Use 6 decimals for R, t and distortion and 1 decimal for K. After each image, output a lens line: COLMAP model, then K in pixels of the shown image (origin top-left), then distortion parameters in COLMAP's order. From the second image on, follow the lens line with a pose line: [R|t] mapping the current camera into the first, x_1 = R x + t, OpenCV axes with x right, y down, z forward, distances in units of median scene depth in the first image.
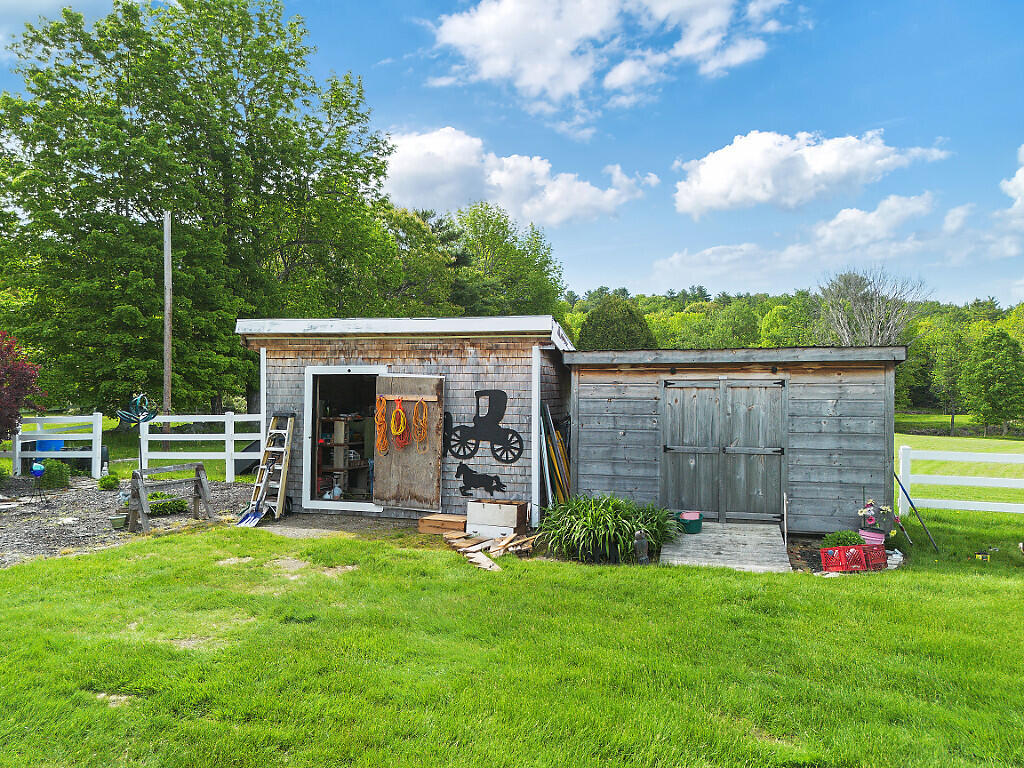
lens RADIAL K [[760.7, 0, 550.8], [0, 760.7, 402.5], [0, 0, 1]] dist [0.010374, 0.004683]
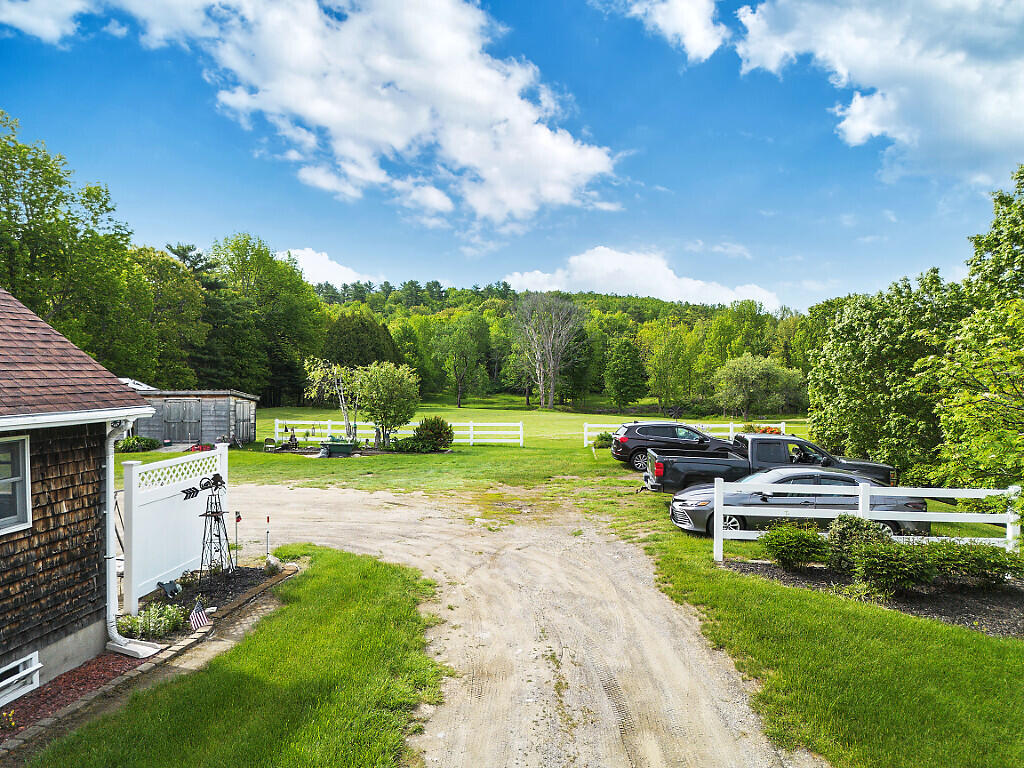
lens RADIAL K [[724.0, 0, 507.1], [0, 724.0, 385.1], [0, 0, 1]] dist [0.074107, -0.067732]
pose [[0.984189, -0.007636, 0.176957, 0.884289], [0.008186, 0.999964, -0.002380, -0.061838], [-0.176932, 0.003791, 0.984216, -1.971085]]
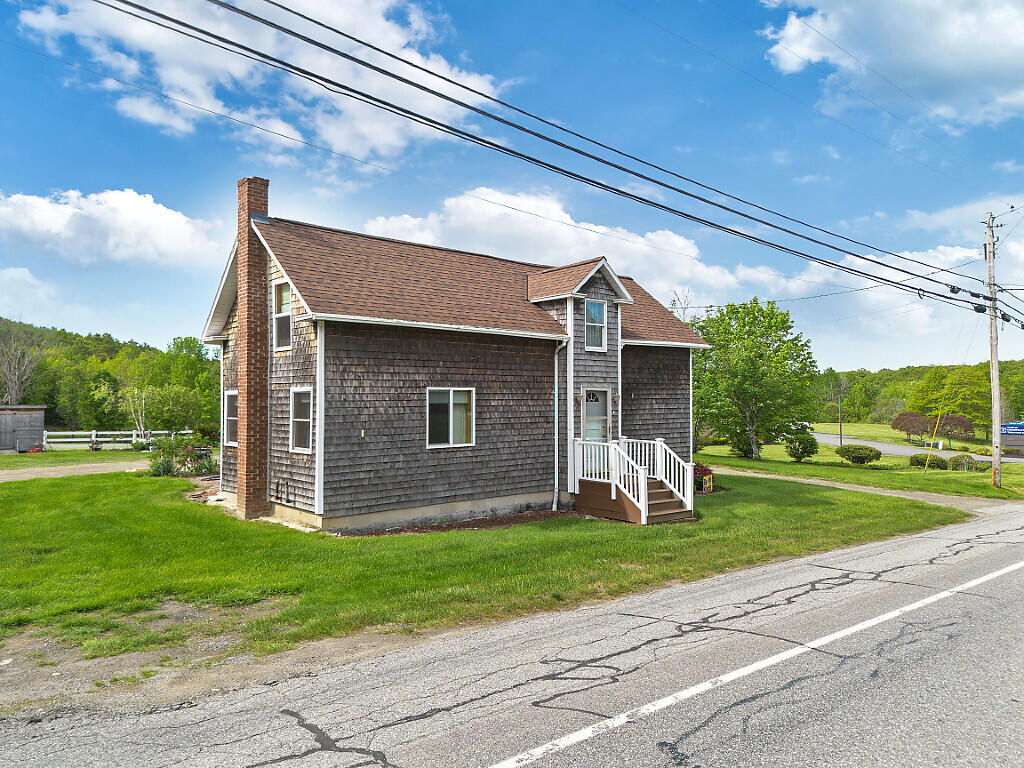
lens RADIAL K [[726.5, 0, 512.0], [0, 726.5, 384.0], [0, 0, 1]] dist [0.013302, -0.000673]
pose [[0.524872, 0.022058, 0.850896, -1.325296], [0.020910, 0.999028, -0.038796, 0.018721], [-0.850925, 0.038155, 0.523900, -2.696812]]
